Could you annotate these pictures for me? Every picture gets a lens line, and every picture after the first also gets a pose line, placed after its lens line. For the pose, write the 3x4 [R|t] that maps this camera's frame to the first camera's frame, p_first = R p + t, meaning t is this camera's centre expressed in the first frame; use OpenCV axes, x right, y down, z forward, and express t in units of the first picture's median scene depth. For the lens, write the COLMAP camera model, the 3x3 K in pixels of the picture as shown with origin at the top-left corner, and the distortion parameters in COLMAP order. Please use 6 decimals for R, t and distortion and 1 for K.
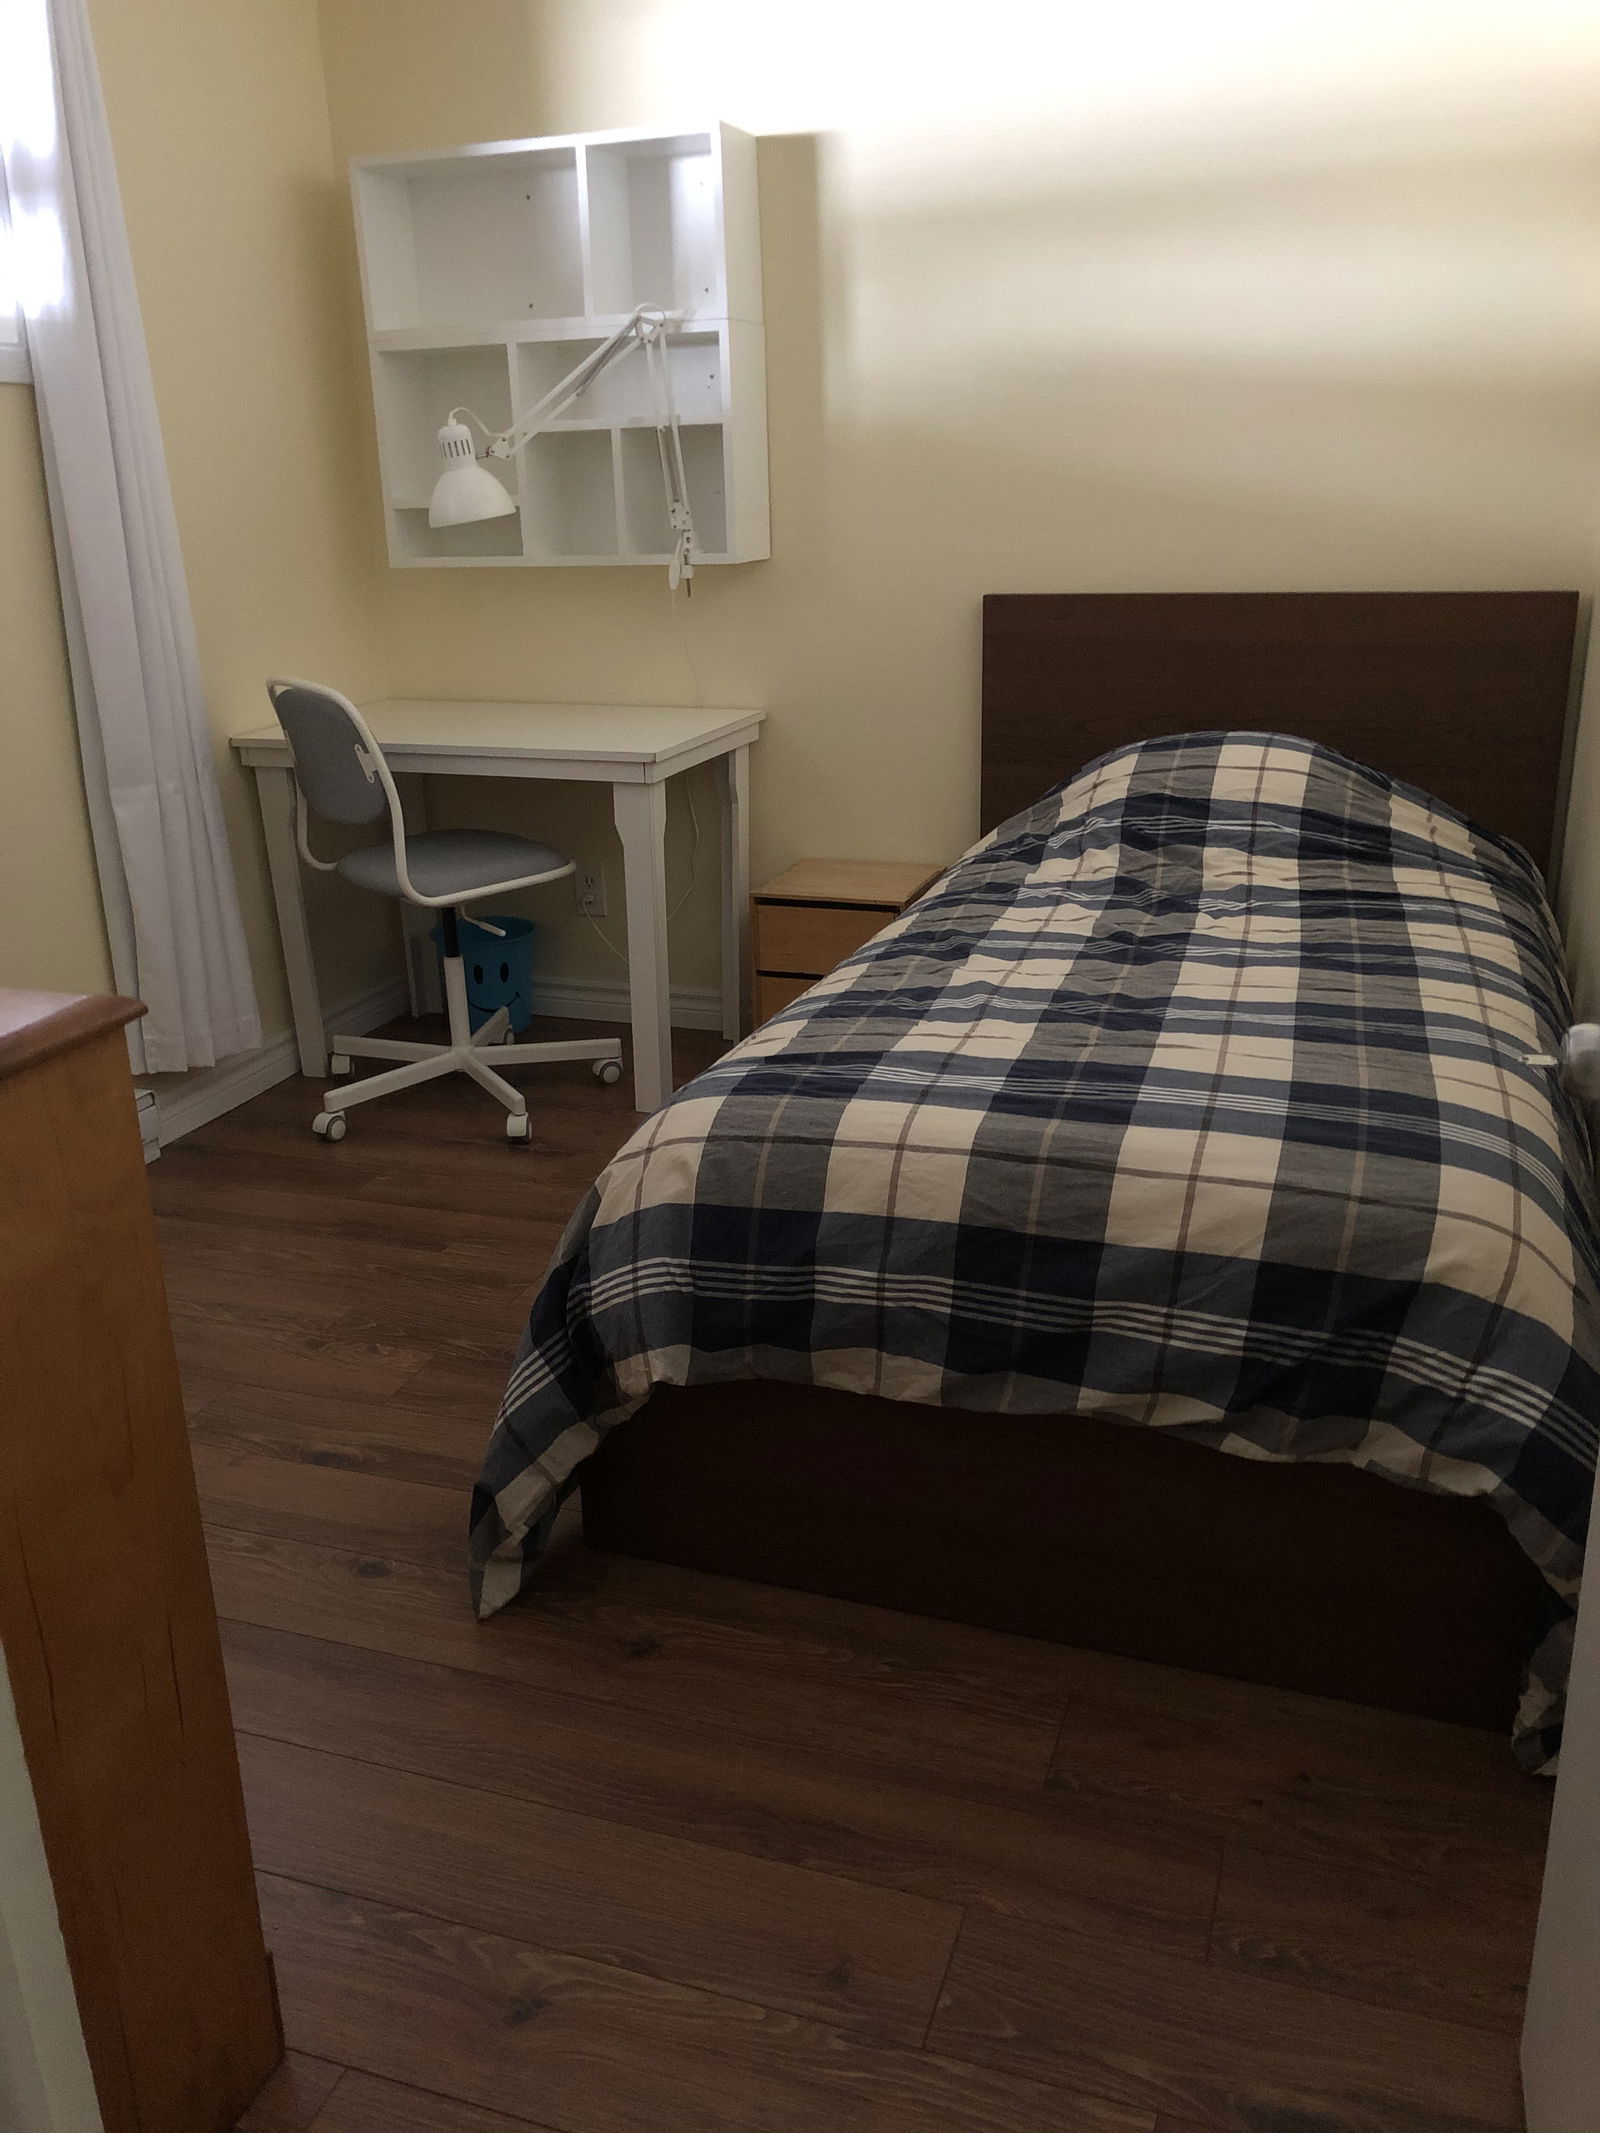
lens RADIAL K [[1752.9, 0, 797.6], [0, 1752.9, 1075.4], [0, 0, 1]] dist [0.055716, -0.069551]
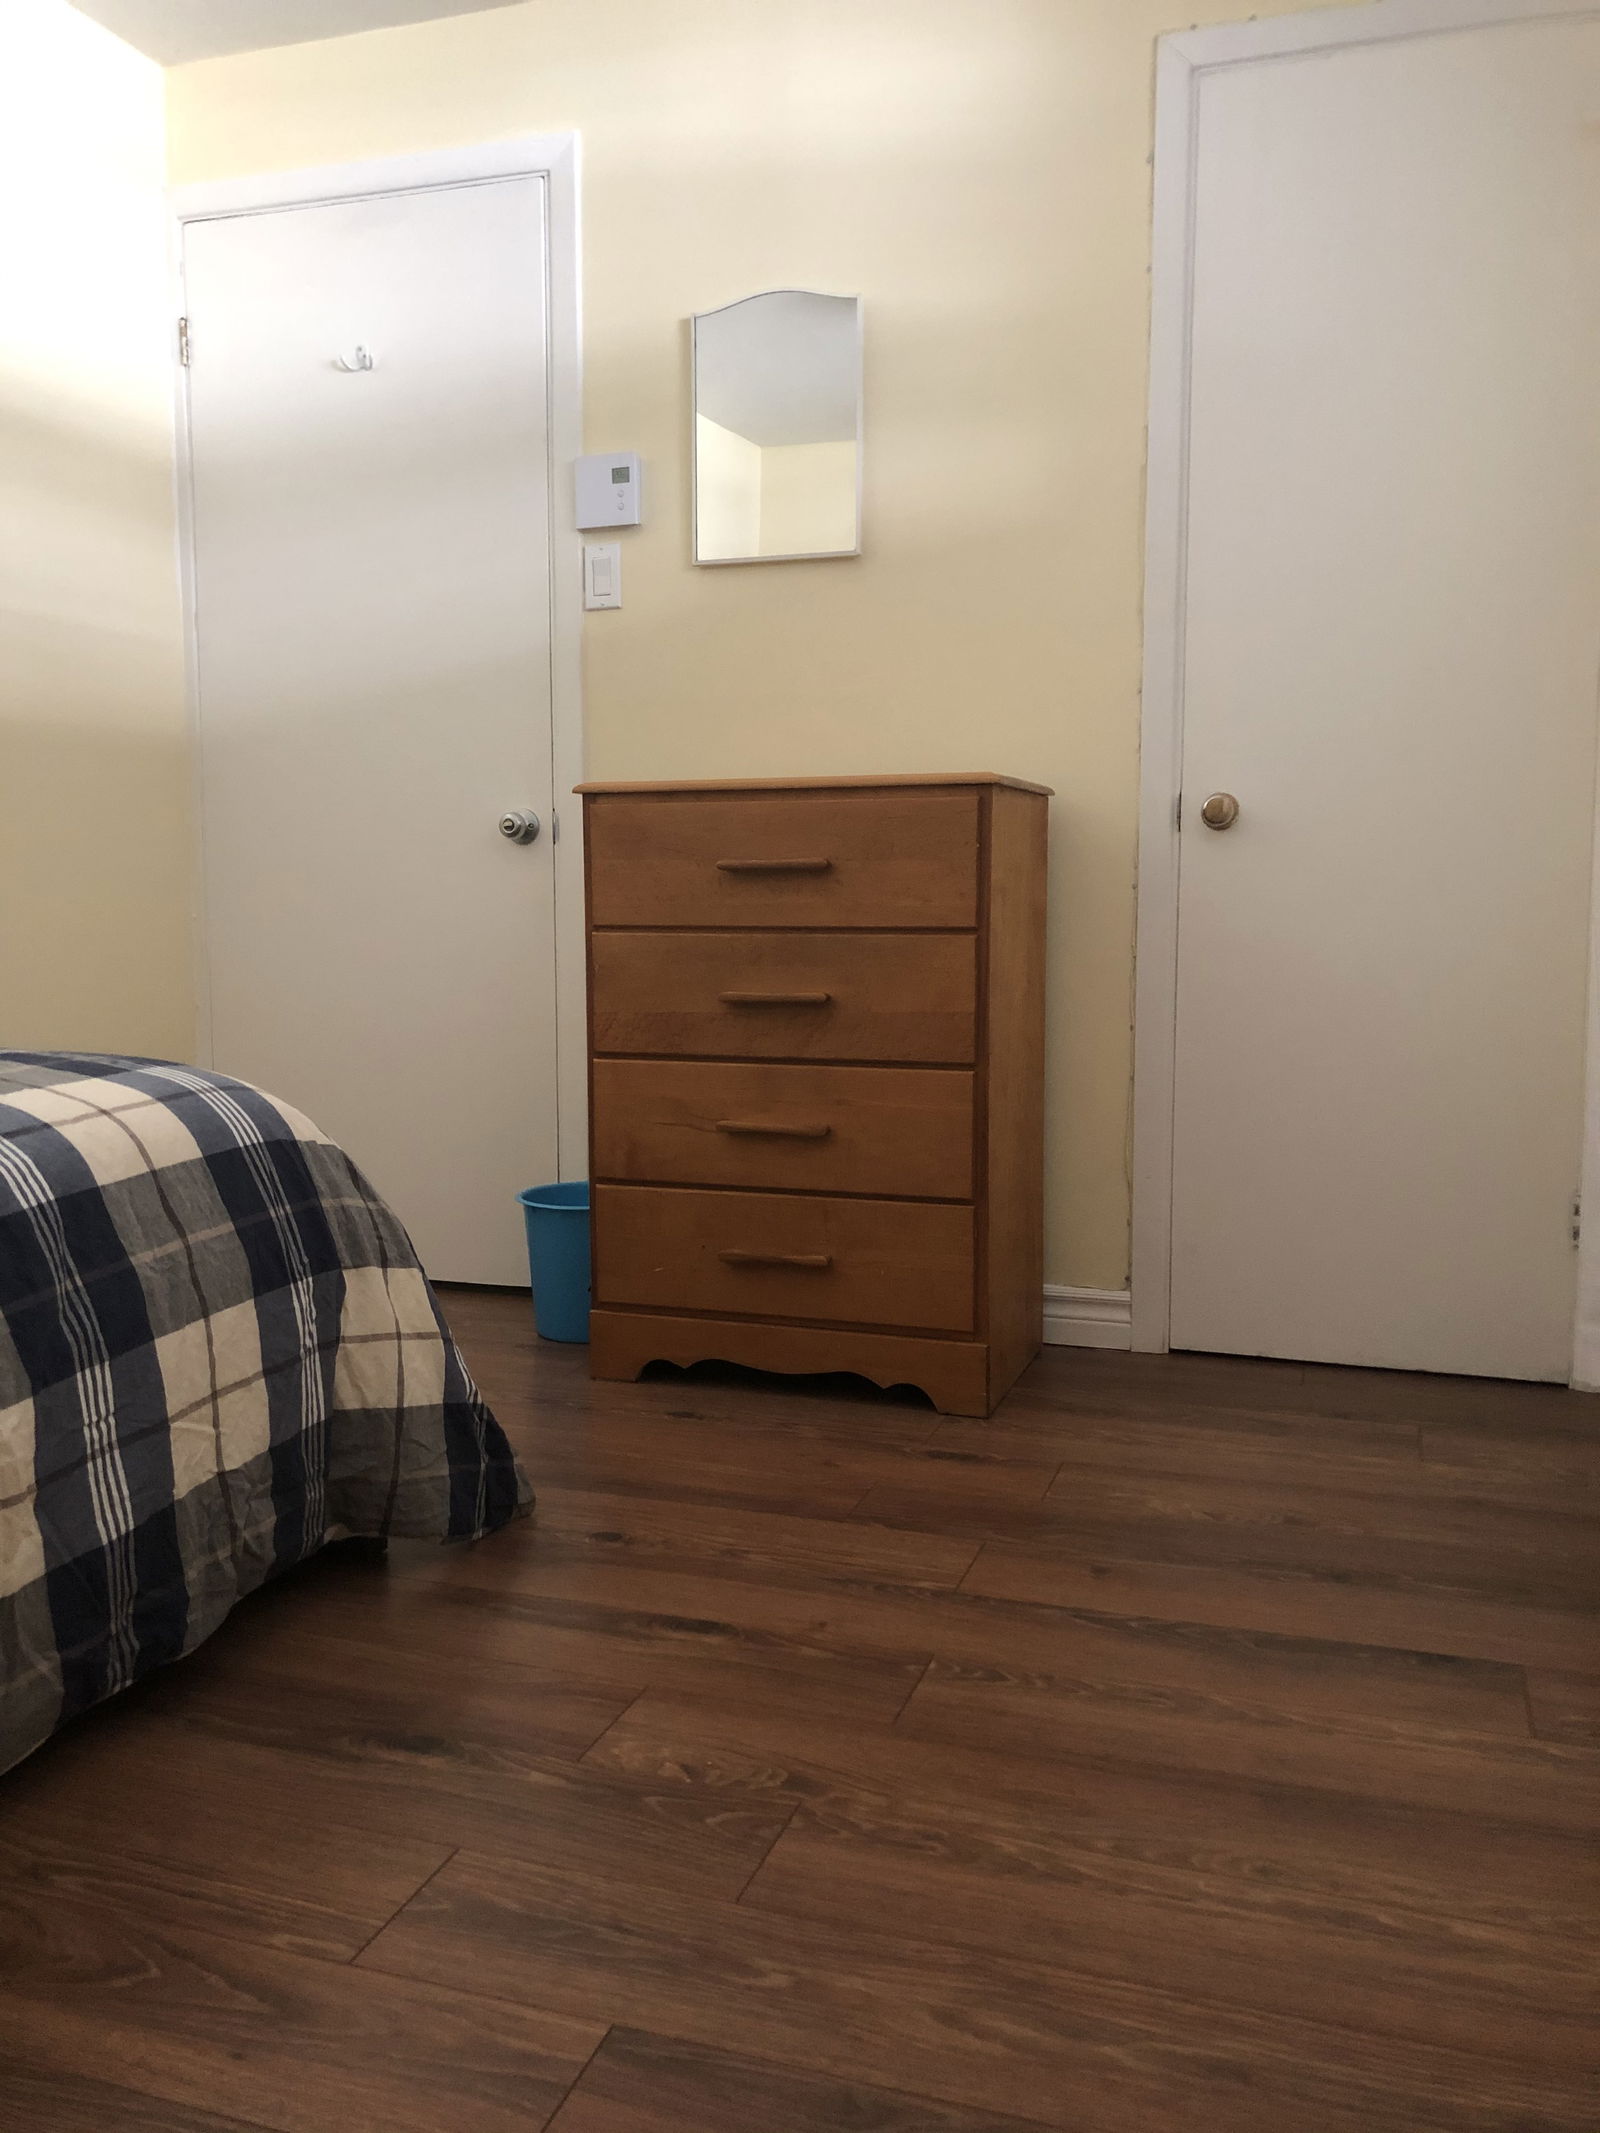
lens RADIAL K [[1752.9, 0, 797.6], [0, 1752.9, 1075.4], [0, 0, 1]] dist [0.055716, -0.069551]
pose [[-0.999648, 0.026544, -0.000152, -0.215154], [0.024048, 0.908023, 0.418229, -0.218485], [0.011239, 0.418078, -0.908341, 1.089399]]
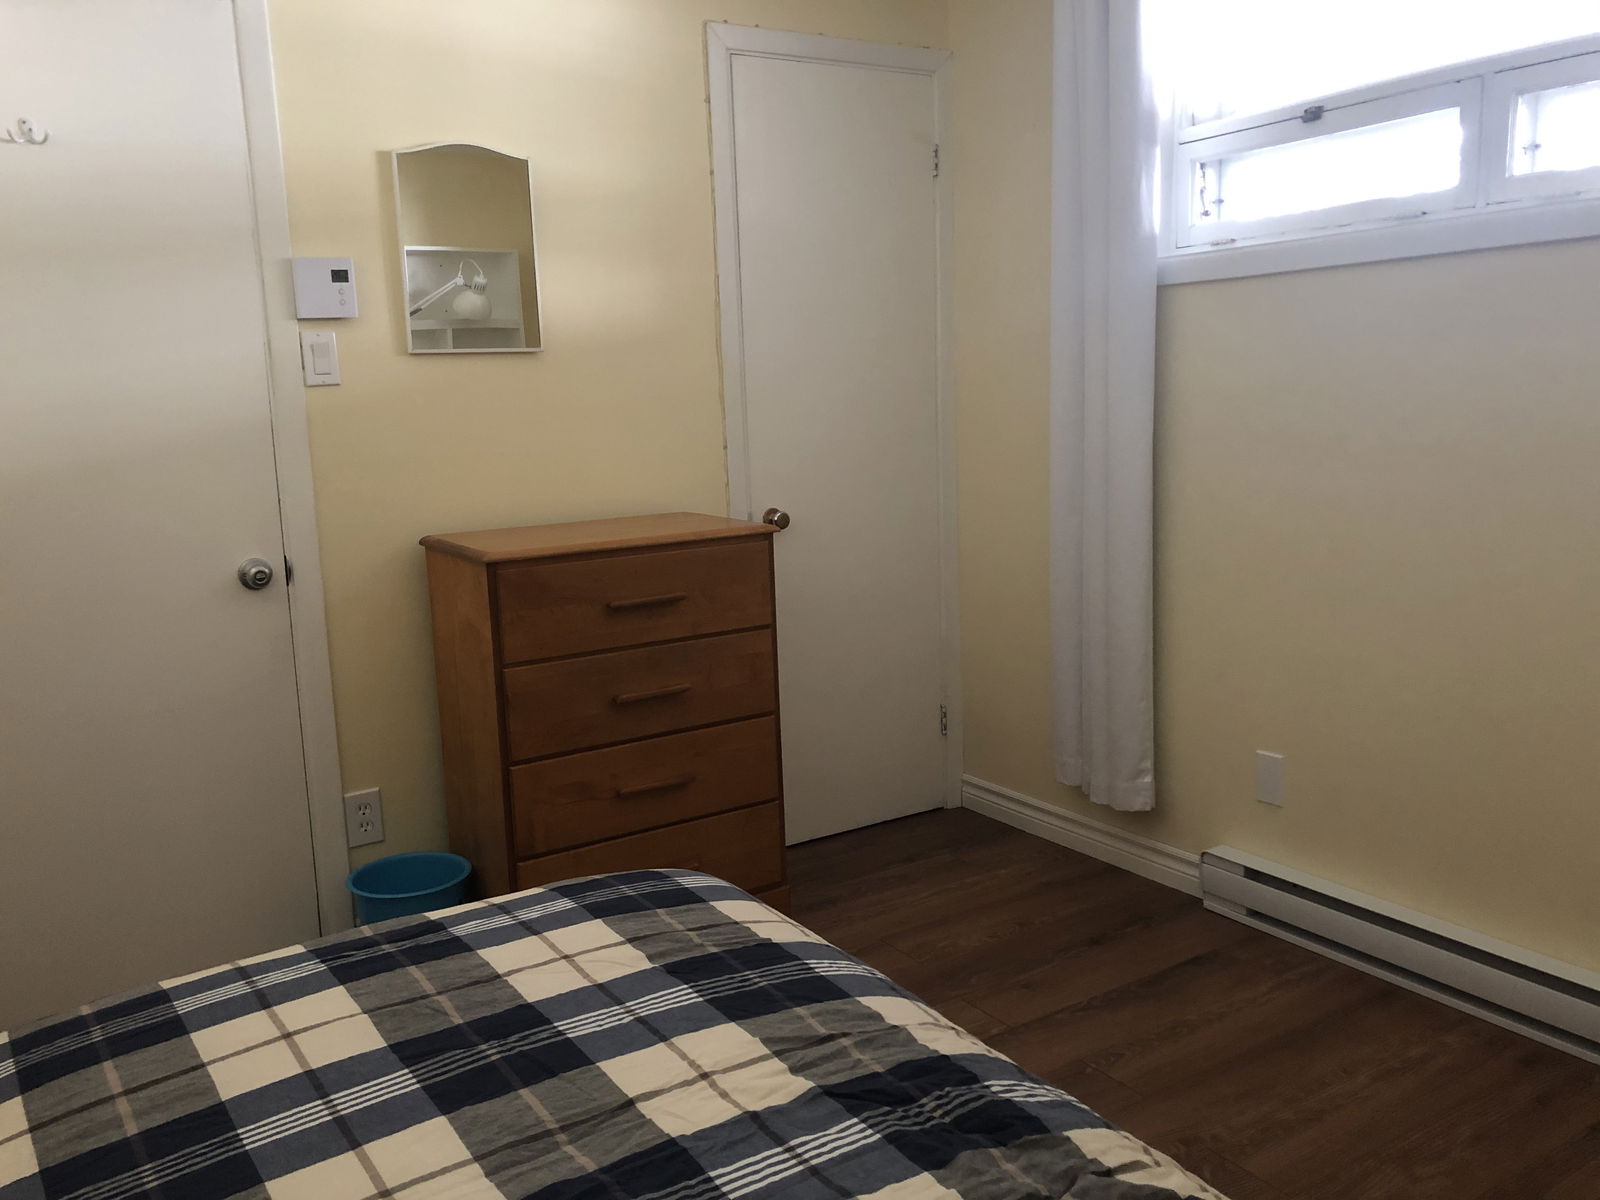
lens RADIAL K [[1314.9, 0, 793.6], [0, 1314.9, 603.2], [0, 0, 1]] dist [0.055716, -0.069551]
pose [[-0.612856, 0.181957, -0.768959, 0.327097], [-0.207496, 0.901921, 0.378793, -0.300296], [0.762465, 0.391701, -0.514993, 0.848856]]
